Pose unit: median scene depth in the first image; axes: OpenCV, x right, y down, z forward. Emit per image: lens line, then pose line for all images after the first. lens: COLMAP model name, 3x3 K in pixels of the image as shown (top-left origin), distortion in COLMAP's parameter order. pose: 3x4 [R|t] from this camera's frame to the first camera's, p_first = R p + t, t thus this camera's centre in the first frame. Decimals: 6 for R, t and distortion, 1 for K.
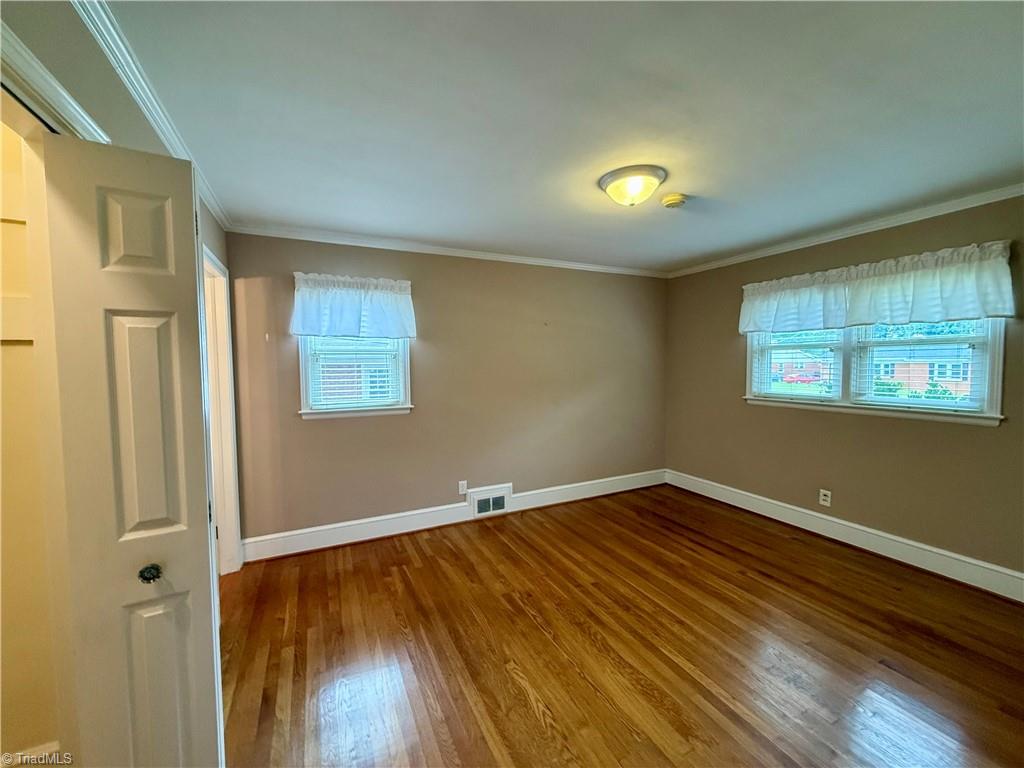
lens RADIAL K [[408.2, 0, 511.6], [0, 408.2, 384.0], [0, 0, 1]] dist [-0.000567, 0.000028]
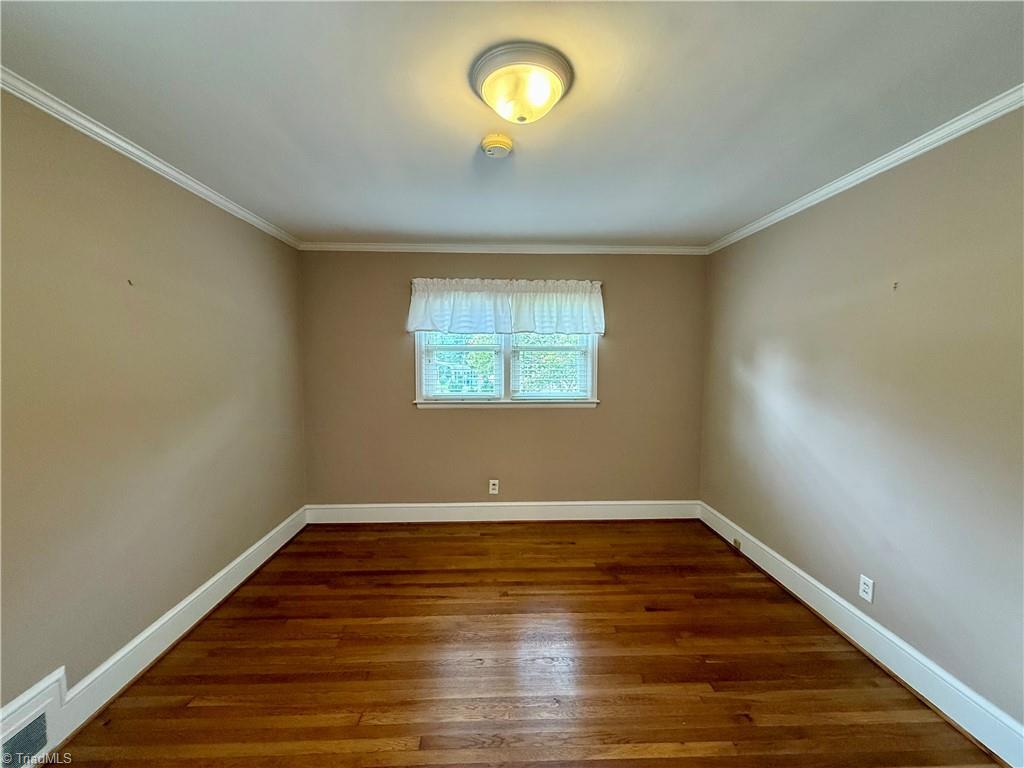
lens RADIAL K [[408.2, 0, 513.0], [0, 408.2, 382.4], [0, 0, 1]] dist [-0.000567, 0.000028]
pose [[0.403427, -0.044551, 0.913927, -0.206146], [0.043358, 0.998623, 0.029541, -0.033170], [-0.913984, 0.027708, 0.404803, 0.504807]]
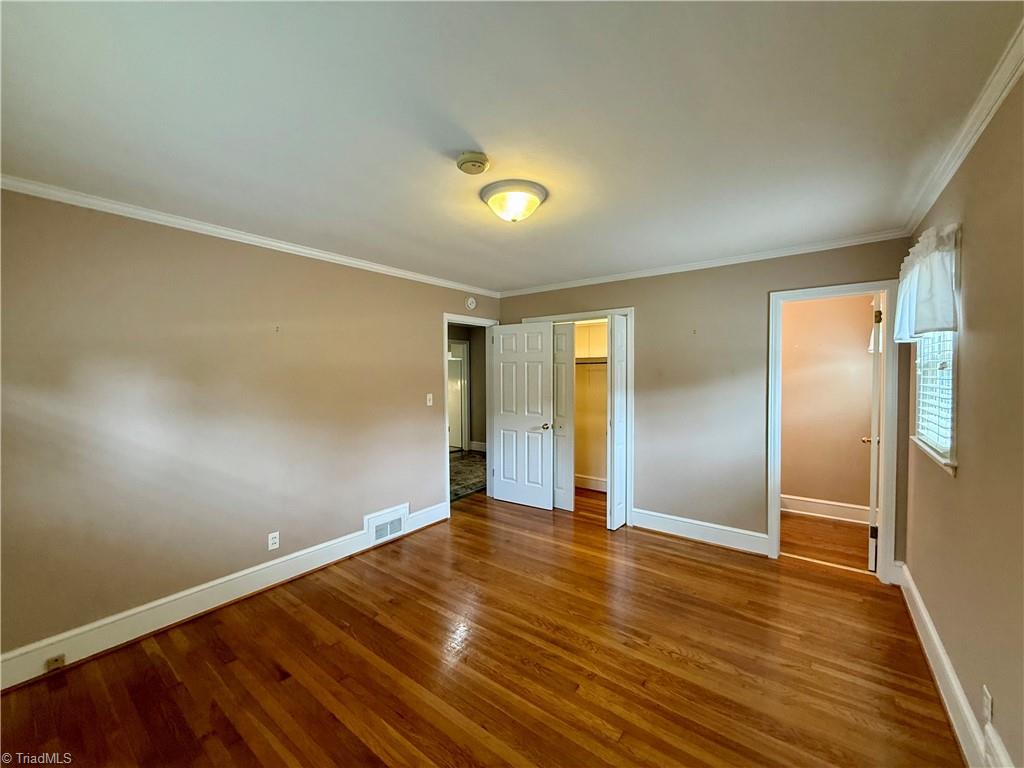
lens RADIAL K [[408.2, 0, 513.6], [0, 408.2, 381.8], [0, 0, 1]] dist [-0.000567, 0.000028]
pose [[-0.890774, 0.024281, -0.453798, 0.497552], [-0.009528, 0.997354, 0.072067, -0.082922], [0.454347, 0.068519, -0.888186, 1.251644]]
